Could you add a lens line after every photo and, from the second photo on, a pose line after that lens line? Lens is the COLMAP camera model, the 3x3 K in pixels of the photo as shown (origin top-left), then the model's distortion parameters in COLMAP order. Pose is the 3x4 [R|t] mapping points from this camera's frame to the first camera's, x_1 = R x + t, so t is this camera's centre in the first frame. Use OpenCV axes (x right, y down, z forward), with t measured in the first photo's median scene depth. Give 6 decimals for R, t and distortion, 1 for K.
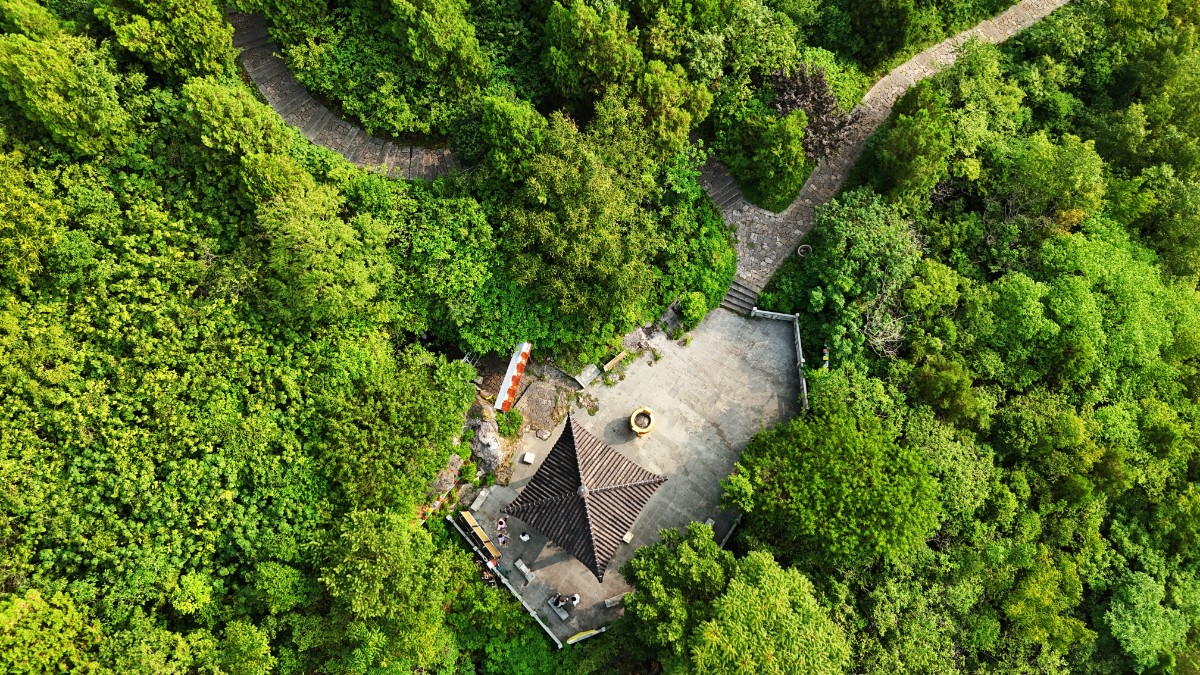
lens RADIAL K [[899.4, 0, 605.3], [0, 899.4, 328.4], [0, 0, 1]] dist [0.056470, -0.053476]
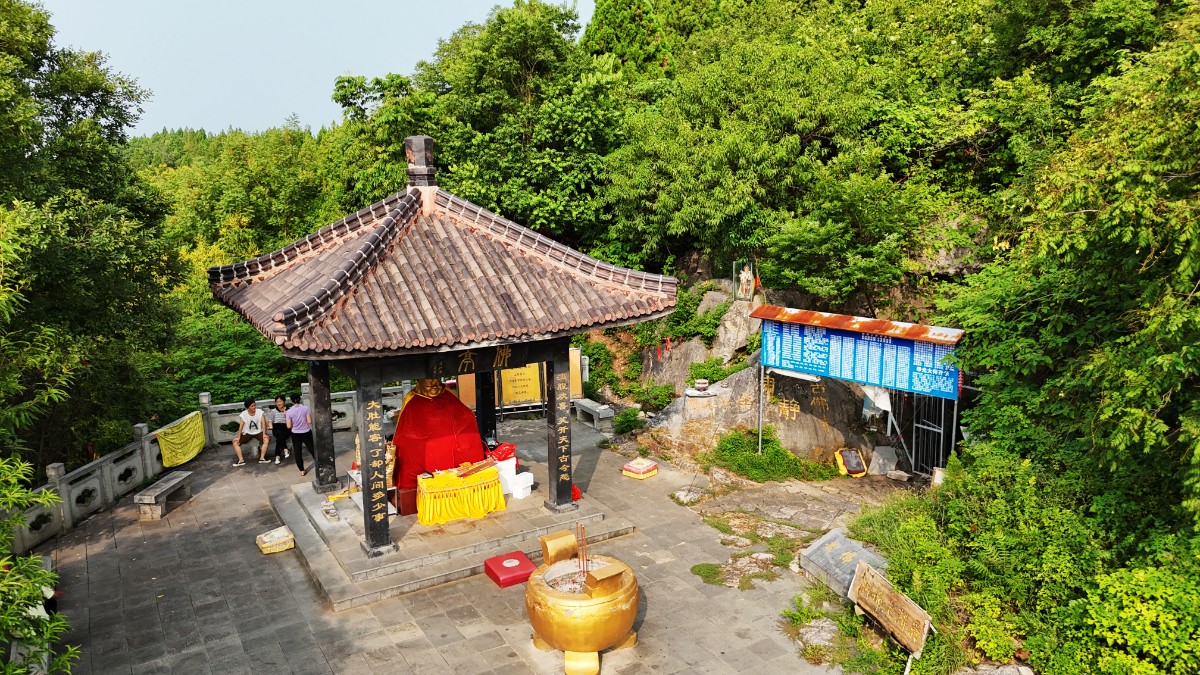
lens RADIAL K [[899.4, 0, 599.4], [0, 899.4, 336.8], [0, 0, 1]] dist [0.056470, -0.053476]
pose [[-0.433611, 0.213961, -0.875330, 0.262935], [-0.857284, 0.201274, 0.473870, -0.026273], [0.277571, 0.955881, 0.096151, 1.062085]]
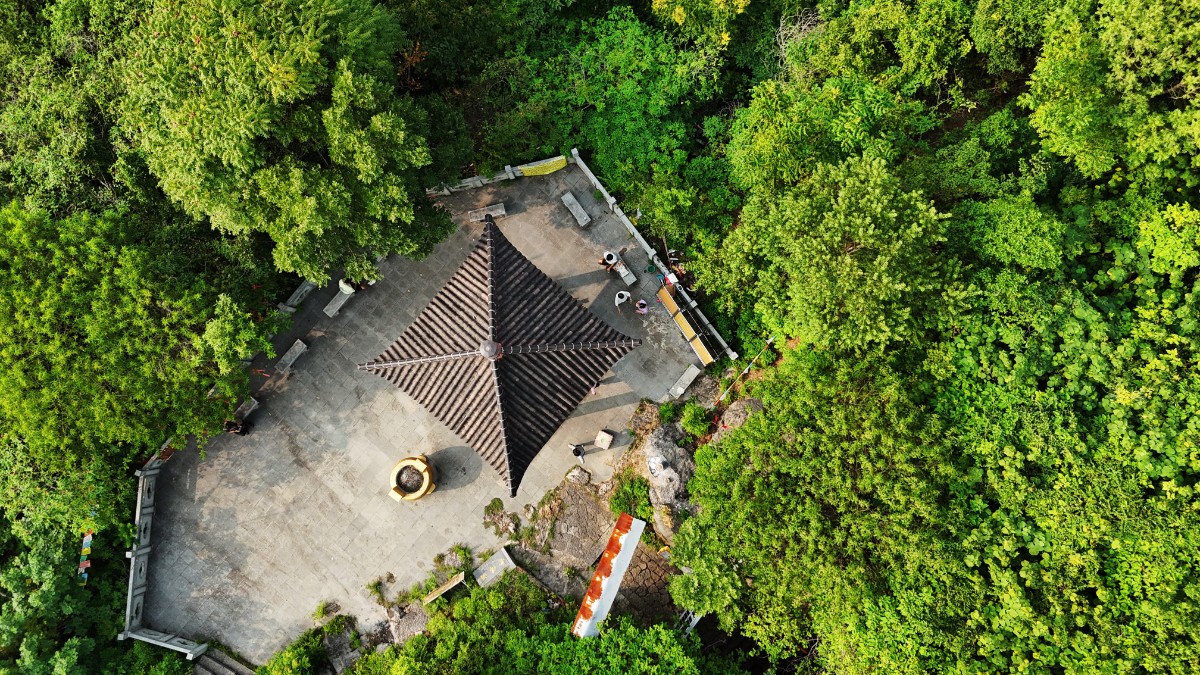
lens RADIAL K [[899.4, 0, 600.7], [0, 899.4, 333.6], [0, 0, 1]] dist [0.056470, -0.053476]
pose [[-0.993256, -0.097347, 0.062978, -0.133441], [0.113309, -0.930121, 0.349336, -0.004841], [0.024570, 0.354116, 0.934879, 0.459034]]
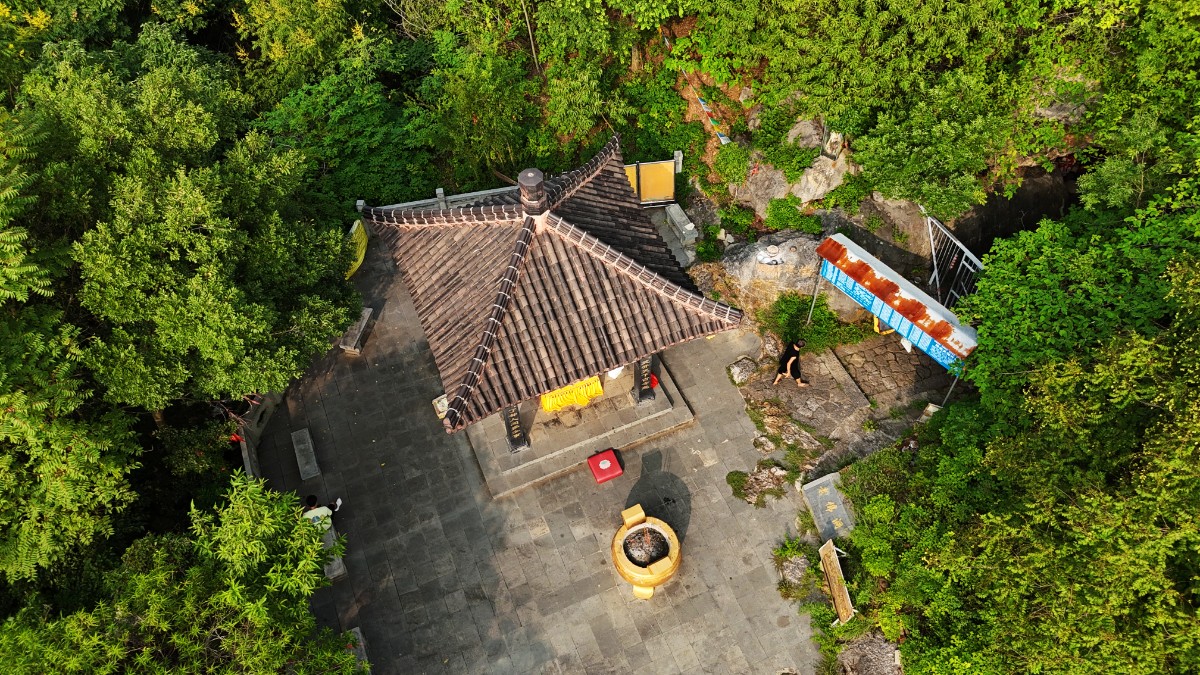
lens RADIAL K [[899.4, 0, 593.9], [0, 899.4, 336.6], [0, 0, 1]] dist [0.056470, -0.053476]
pose [[-0.544419, 0.694298, -0.470699, 0.193190], [-0.789271, -0.234015, 0.567705, -0.080861], [0.284006, 0.680578, 0.675392, 0.792221]]
